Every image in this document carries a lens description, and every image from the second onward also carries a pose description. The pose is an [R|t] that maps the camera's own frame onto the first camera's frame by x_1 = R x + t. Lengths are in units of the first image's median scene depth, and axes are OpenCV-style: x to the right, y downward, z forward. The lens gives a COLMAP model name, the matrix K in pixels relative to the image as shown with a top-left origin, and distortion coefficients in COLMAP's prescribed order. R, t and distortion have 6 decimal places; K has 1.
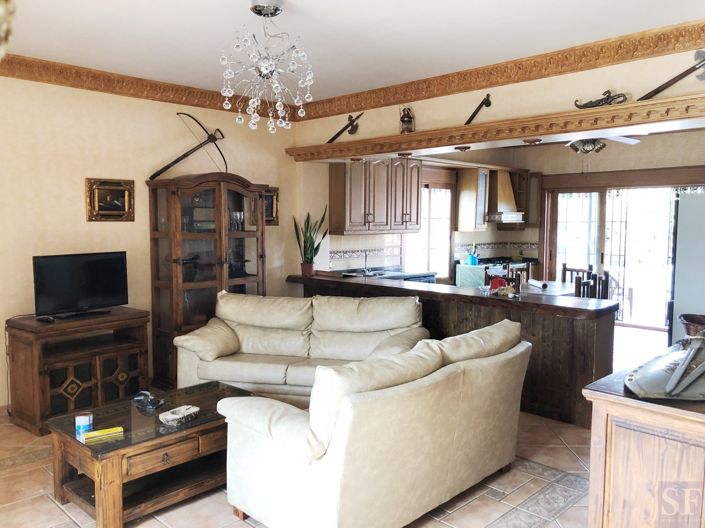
lens RADIAL K [[588.7, 0, 352.5], [0, 588.7, 264.0], [0, 0, 1]] dist [0.088577, -0.115327]
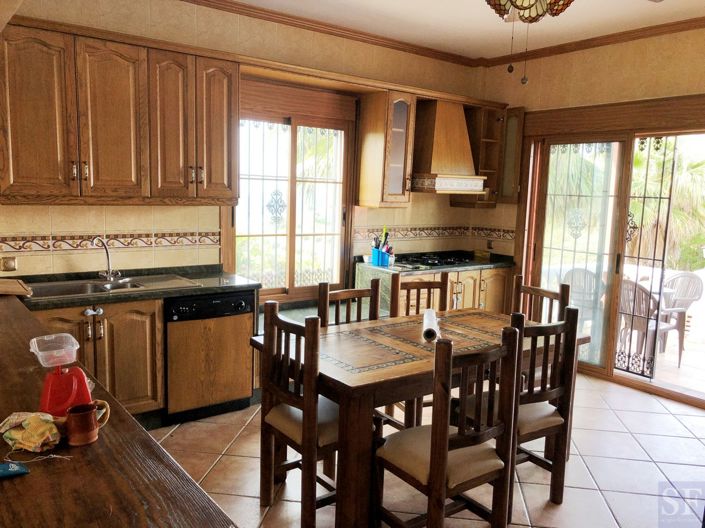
lens RADIAL K [[588.7, 0, 352.5], [0, 588.7, 264.0], [0, 0, 1]] dist [0.088577, -0.115327]
pose [[0.991244, 0.043645, -0.124620, 0.244142], [-0.037375, 0.997936, 0.052210, -0.028247], [0.126641, -0.047096, 0.990830, 0.424320]]
